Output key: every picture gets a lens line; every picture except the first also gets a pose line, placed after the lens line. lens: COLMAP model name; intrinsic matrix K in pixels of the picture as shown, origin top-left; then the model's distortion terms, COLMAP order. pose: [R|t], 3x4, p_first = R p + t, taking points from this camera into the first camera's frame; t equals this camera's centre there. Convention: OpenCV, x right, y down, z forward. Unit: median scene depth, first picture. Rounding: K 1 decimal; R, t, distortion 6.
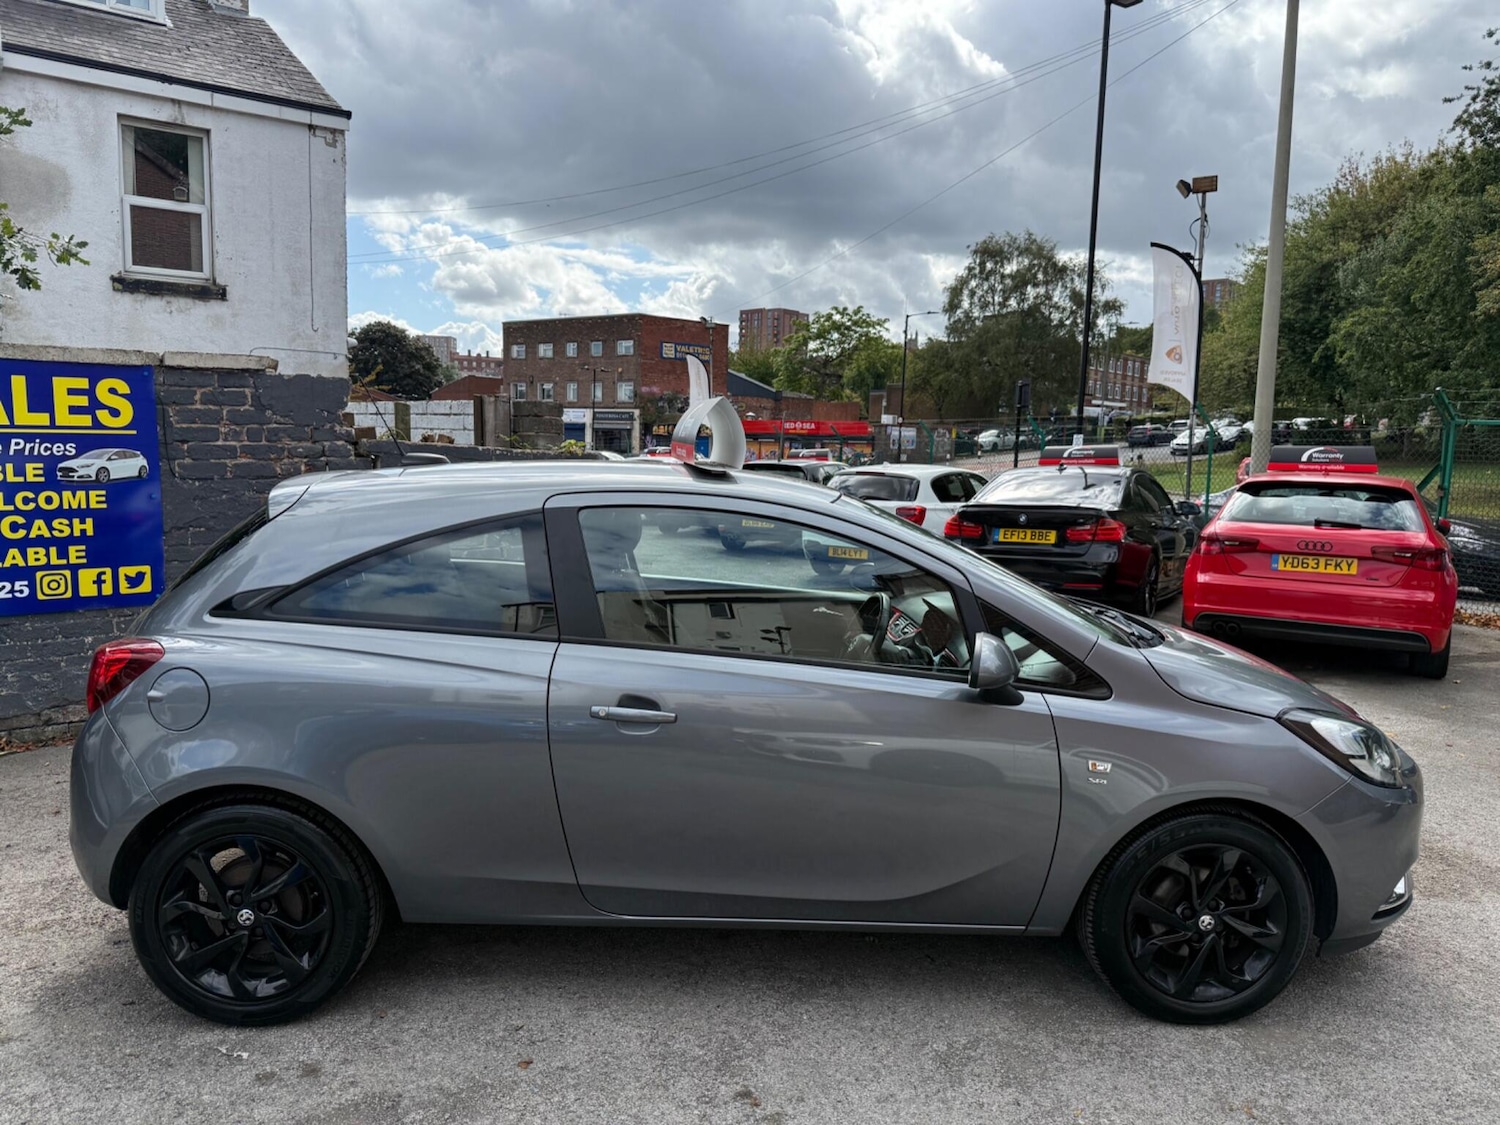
lens RADIAL K [[1086.0, 0, 699.9], [0, 1086.0, 568.3], [0, 0, 1]] dist [0.009659, -0.000296]
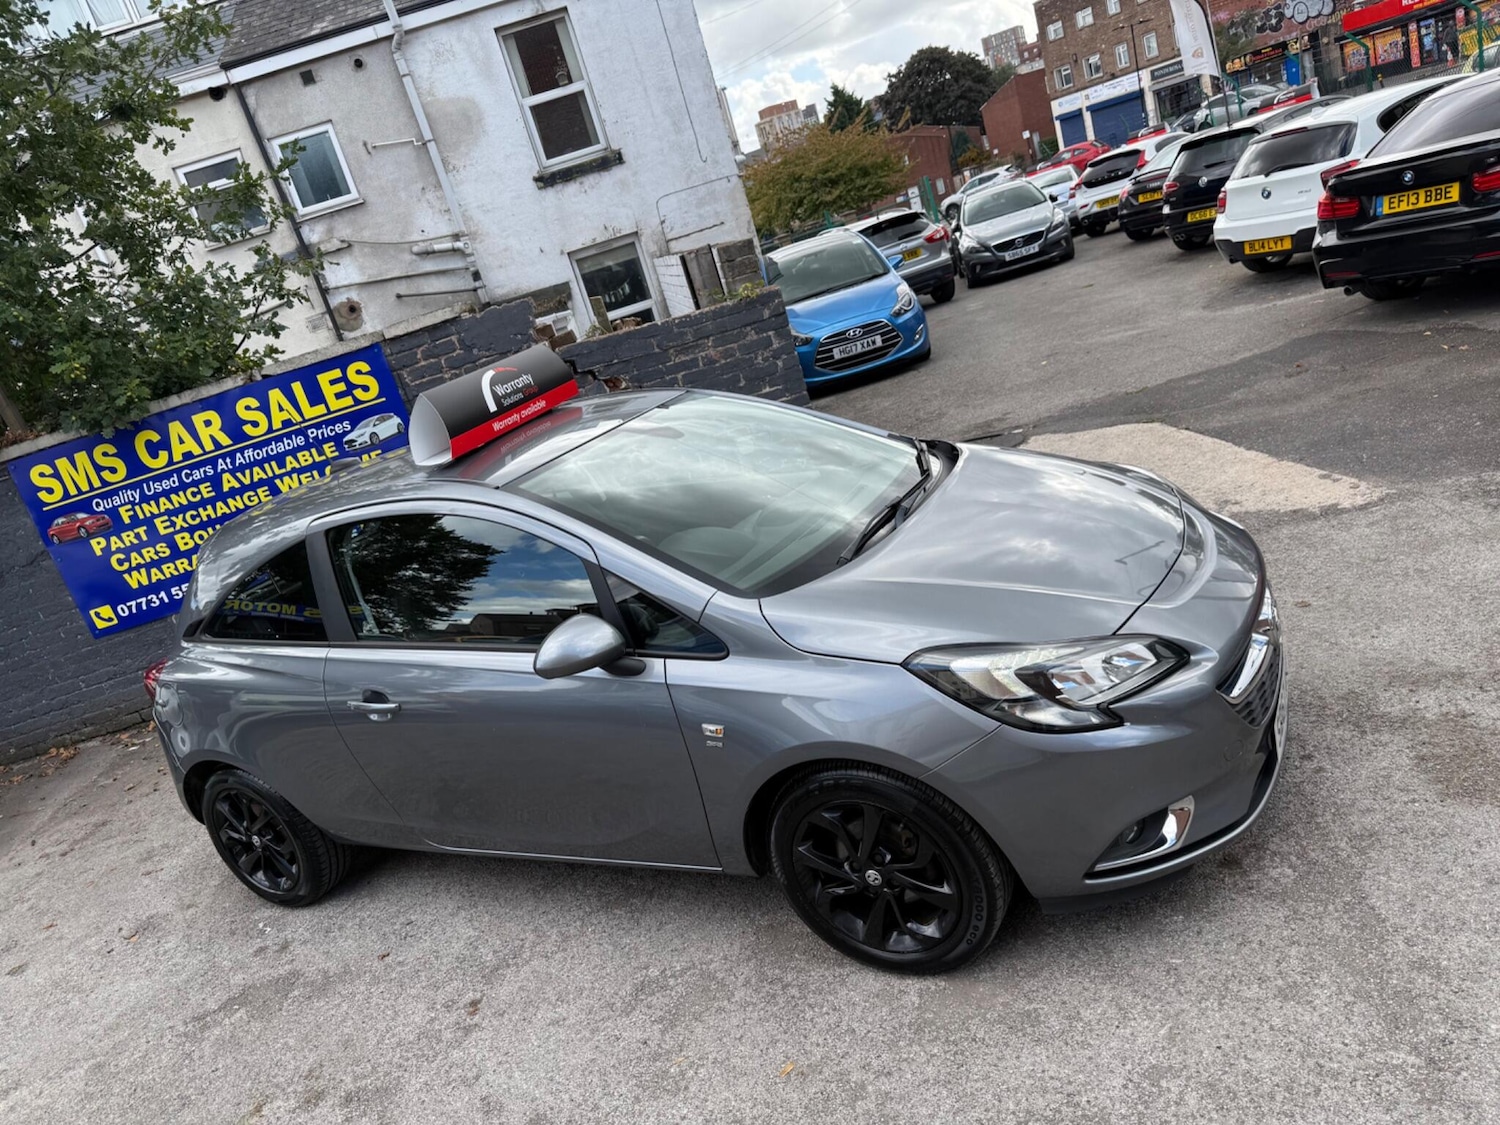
lens RADIAL K [[1065.6, 0, 707.0], [0, 1065.6, 567.5], [0, 0, 1]] dist [0.078213, -0.089870]
pose [[0.812655, -0.106356, -0.572957, 0.472183], [0.248608, 0.952516, 0.175802, -0.063779], [0.527053, -0.285308, 0.800509, 0.141202]]
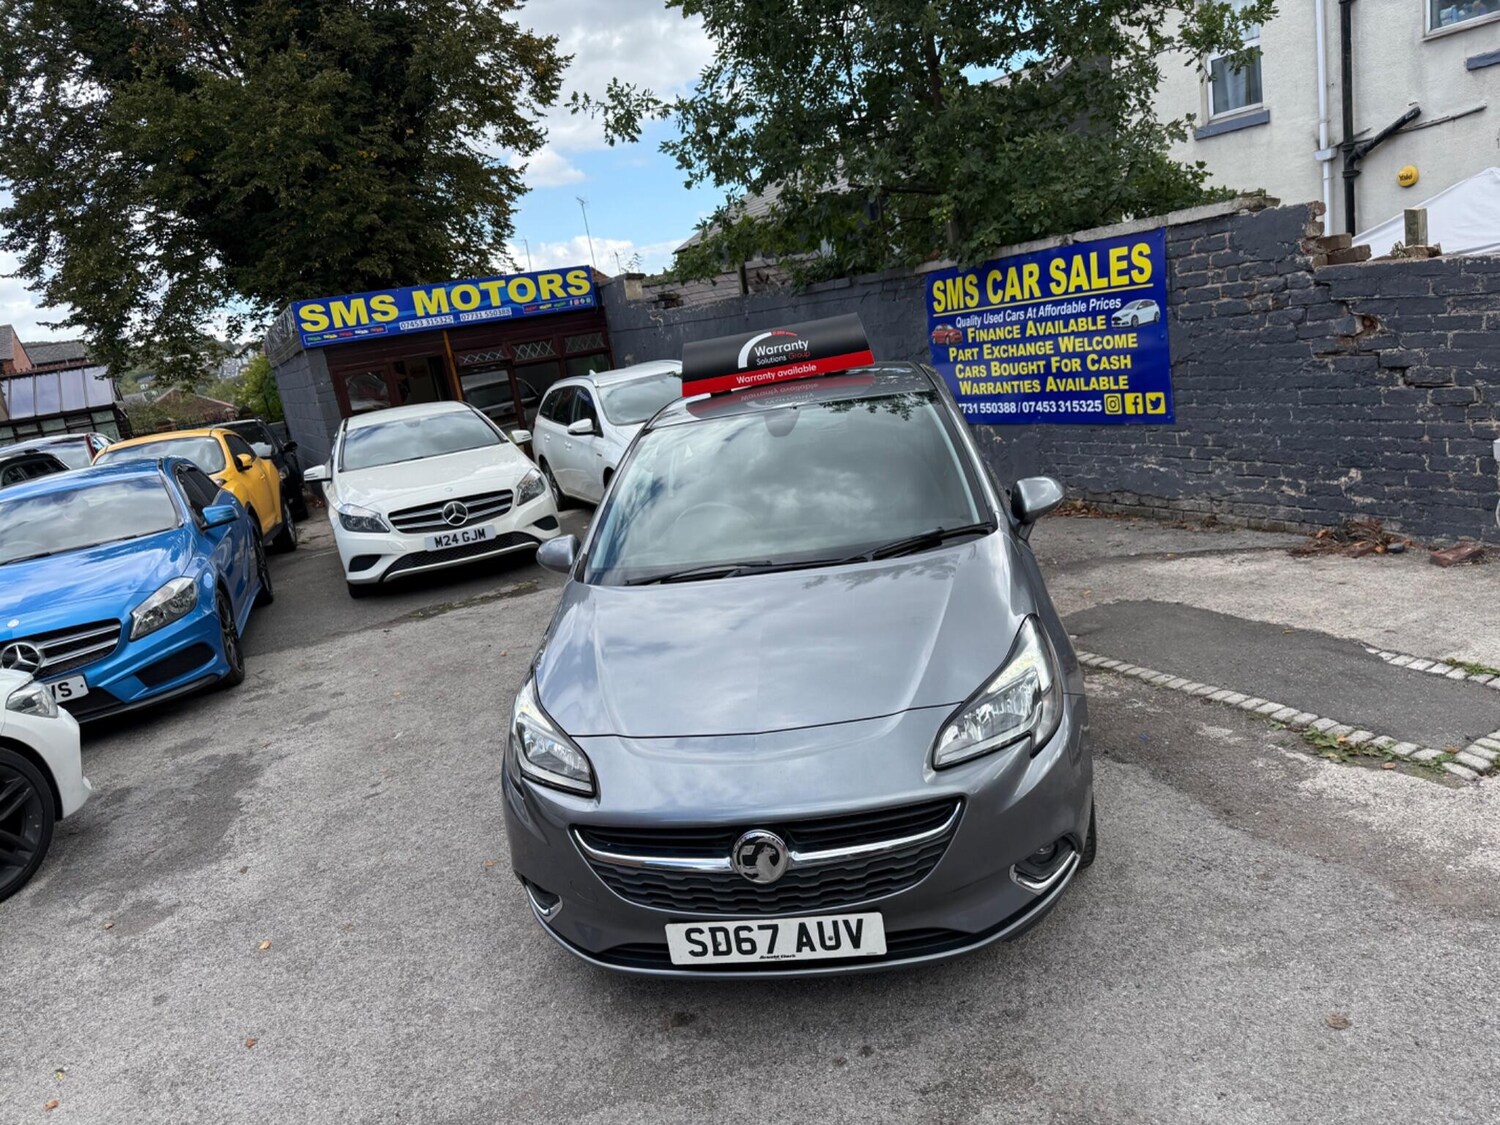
lens RADIAL K [[1042.2, 0, 744.9], [0, 1042.2, 576.5], [0, 0, 1]] dist [0.023712, -0.027309]
pose [[-0.152950, 0.244671, -0.957467, 0.775660], [0.037923, 0.969606, 0.241715, -0.106901], [0.987506, 0.000660, -0.157580, 0.715842]]
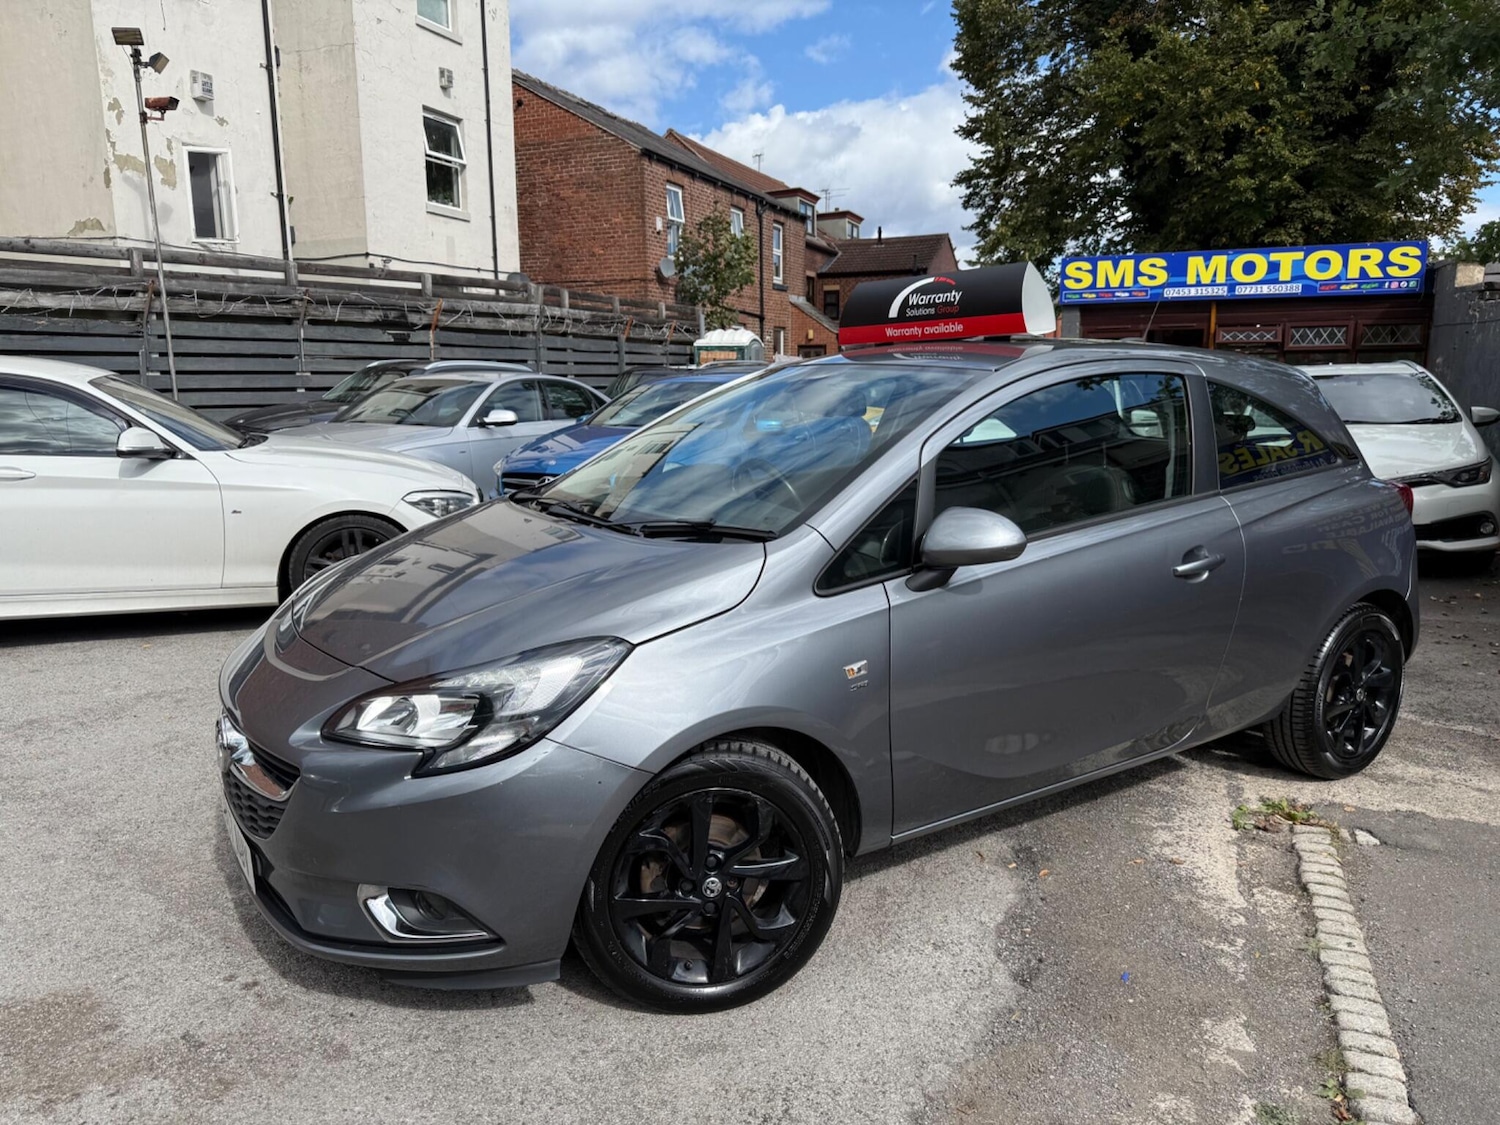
lens RADIAL K [[1048.7, 0, 741.6], [0, 1048.7, 573.3], [0, 0, 1]] dist [0.004428, -0.006400]
pose [[-0.853529, 0.085361, -0.514005, 0.434526], [-0.069080, 0.959242, 0.274012, -0.089998], [0.516445, 0.269385, -0.812845, 1.093849]]
